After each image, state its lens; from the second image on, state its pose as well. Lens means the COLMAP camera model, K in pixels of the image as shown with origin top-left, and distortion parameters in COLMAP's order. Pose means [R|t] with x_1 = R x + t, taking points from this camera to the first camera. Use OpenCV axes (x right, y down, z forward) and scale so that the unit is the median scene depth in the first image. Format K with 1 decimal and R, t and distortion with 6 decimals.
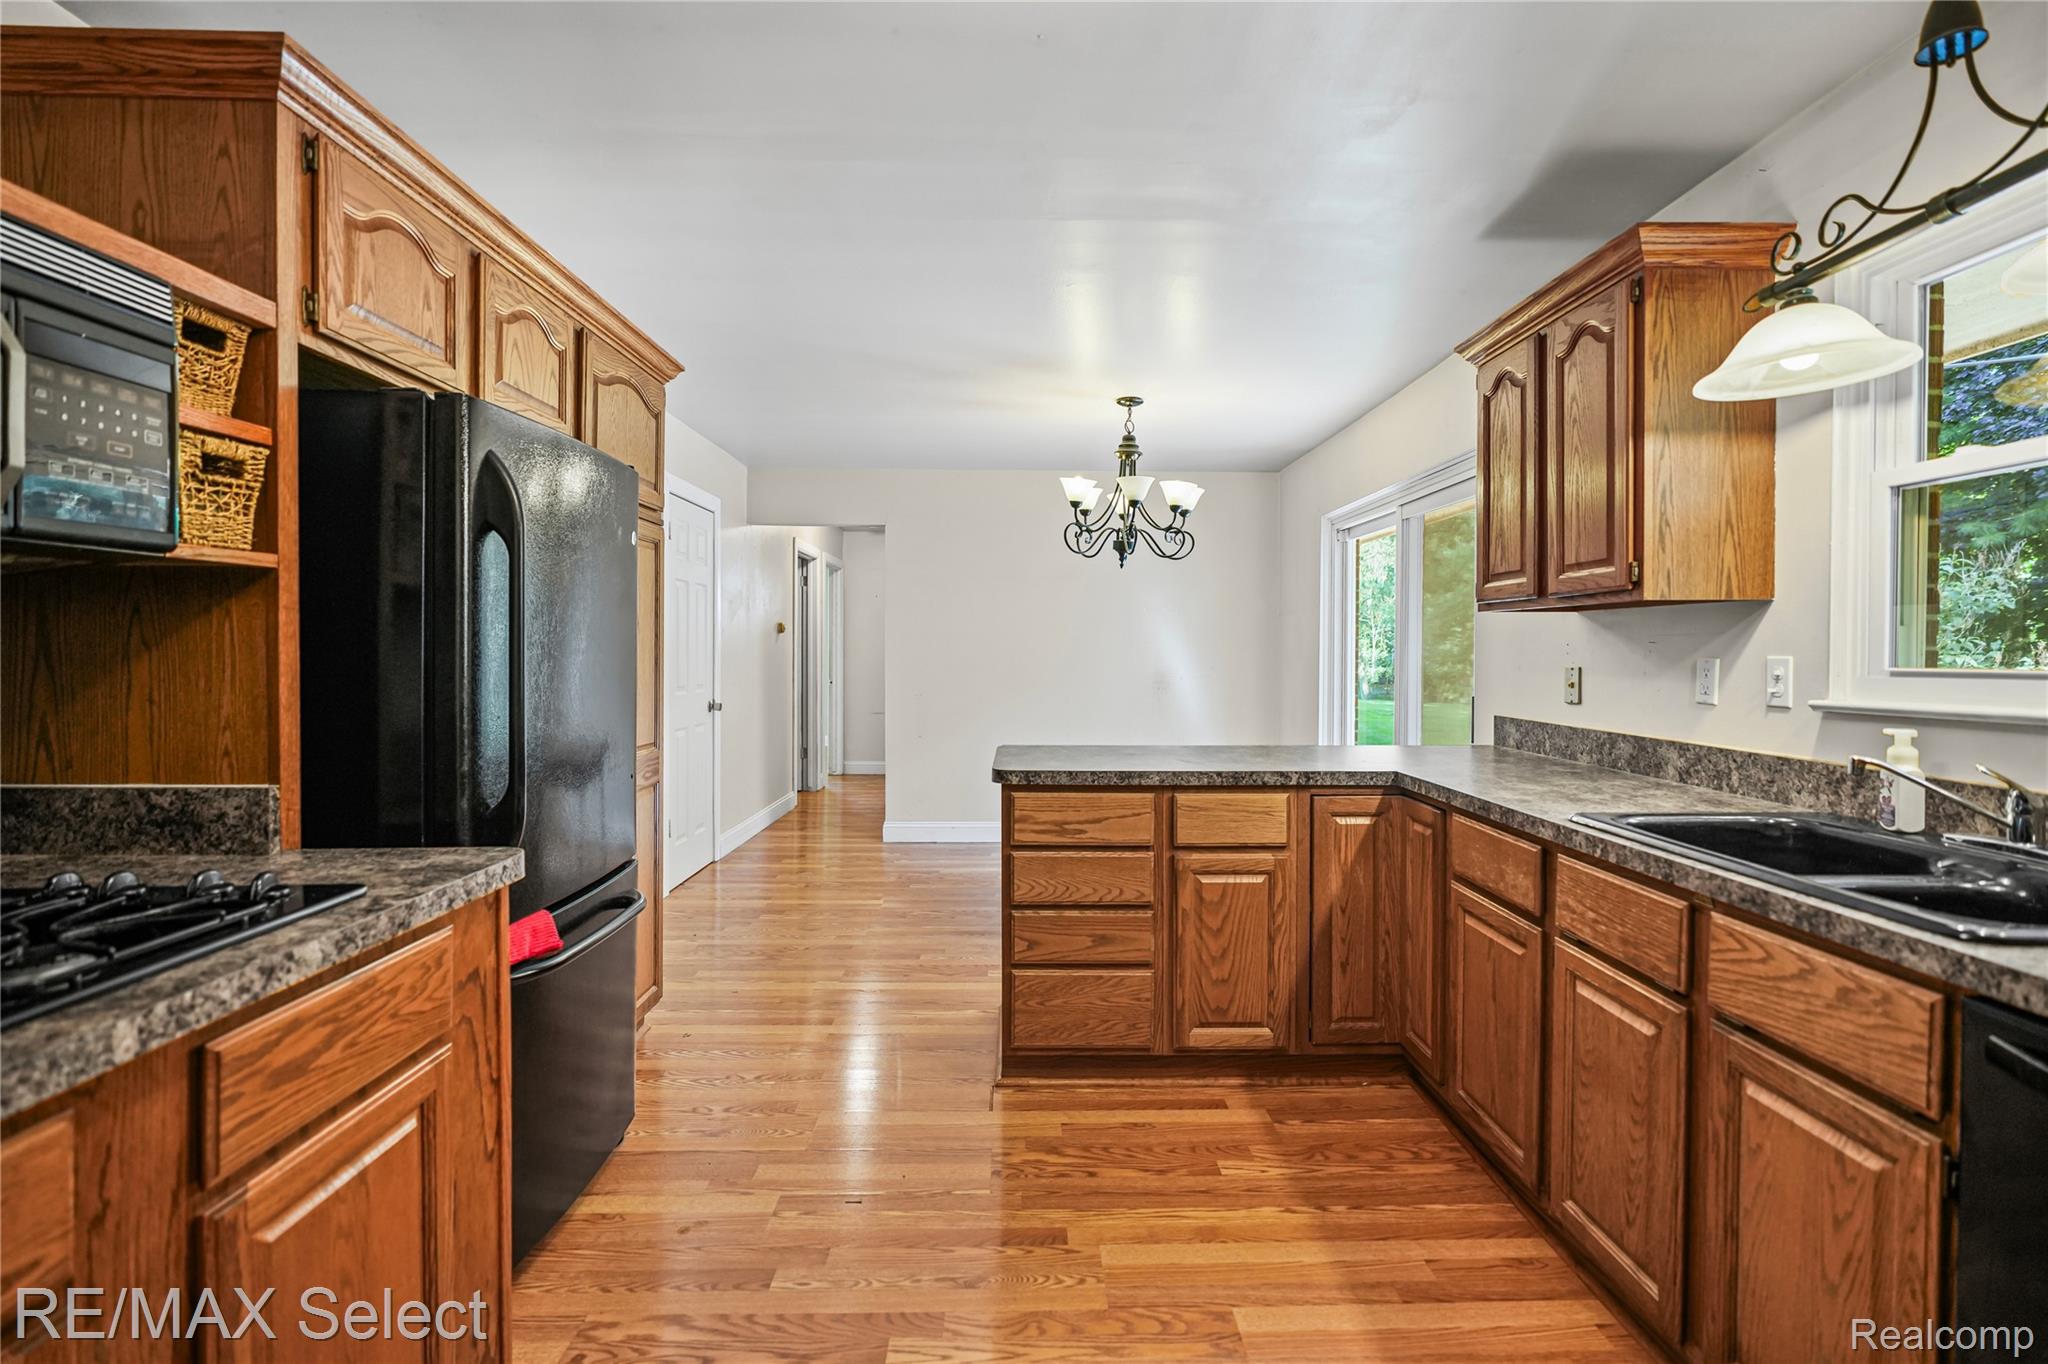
lens RADIAL K [[931.8, 0, 1044.4], [0, 931.8, 678.5], [0, 0, 1]] dist [-0.002071, 0.001124]
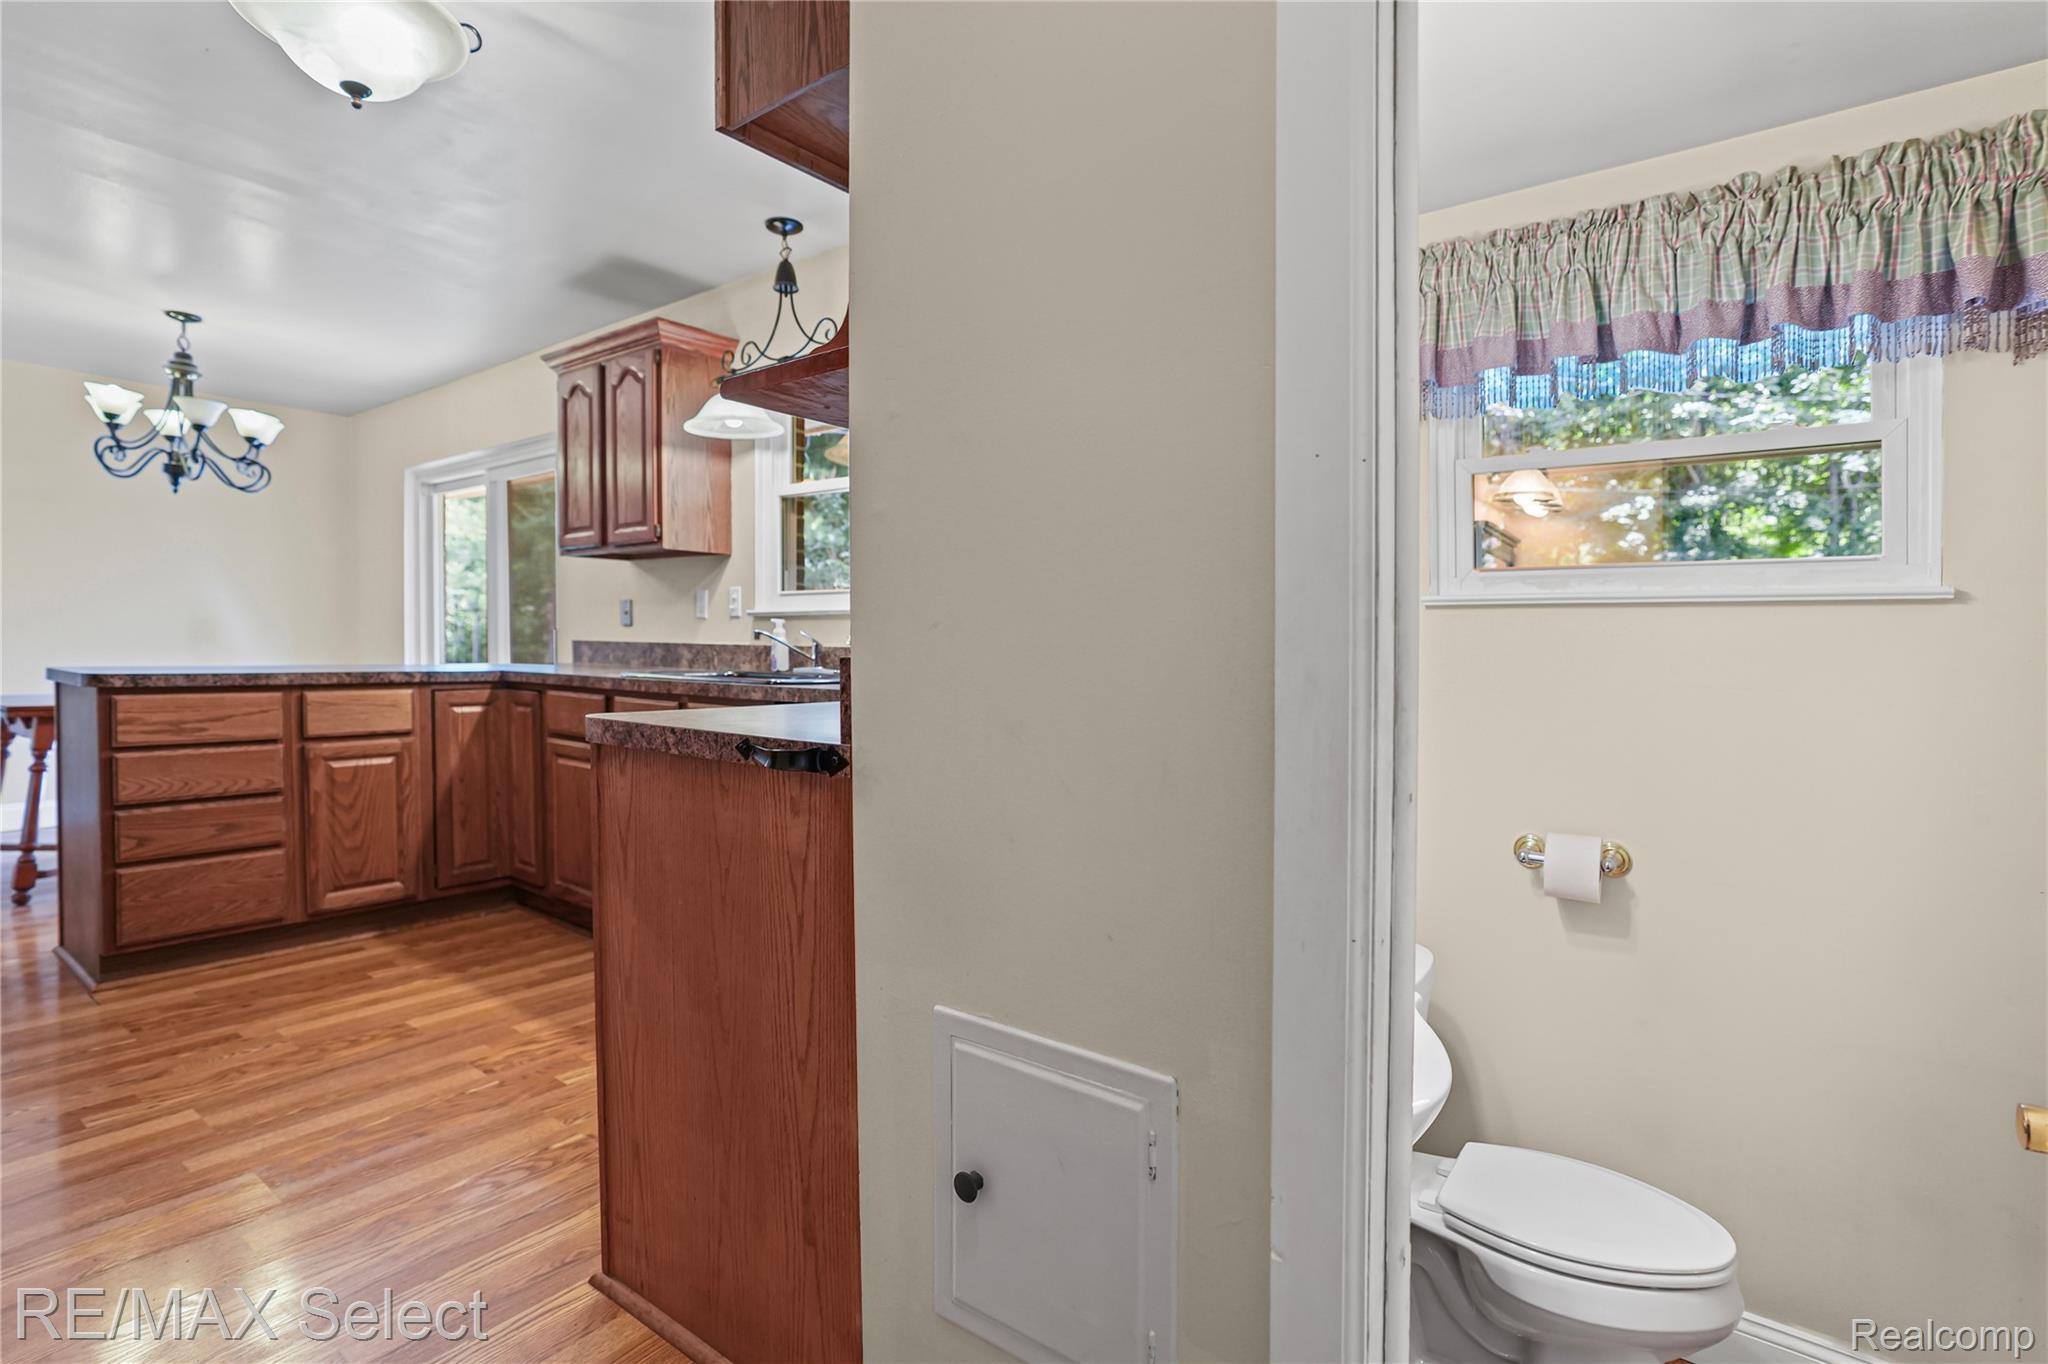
lens RADIAL K [[976.7, 0, 1038.9], [0, 976.7, 682.4], [0, 0, 1]] dist [-0.053799, 0.028611]
pose [[0.618152, -0.024459, 0.785678, -0.227712], [0.008750, 0.999668, 0.024236, 0.091159], [-0.786010, -0.008107, 0.618161, -0.448599]]
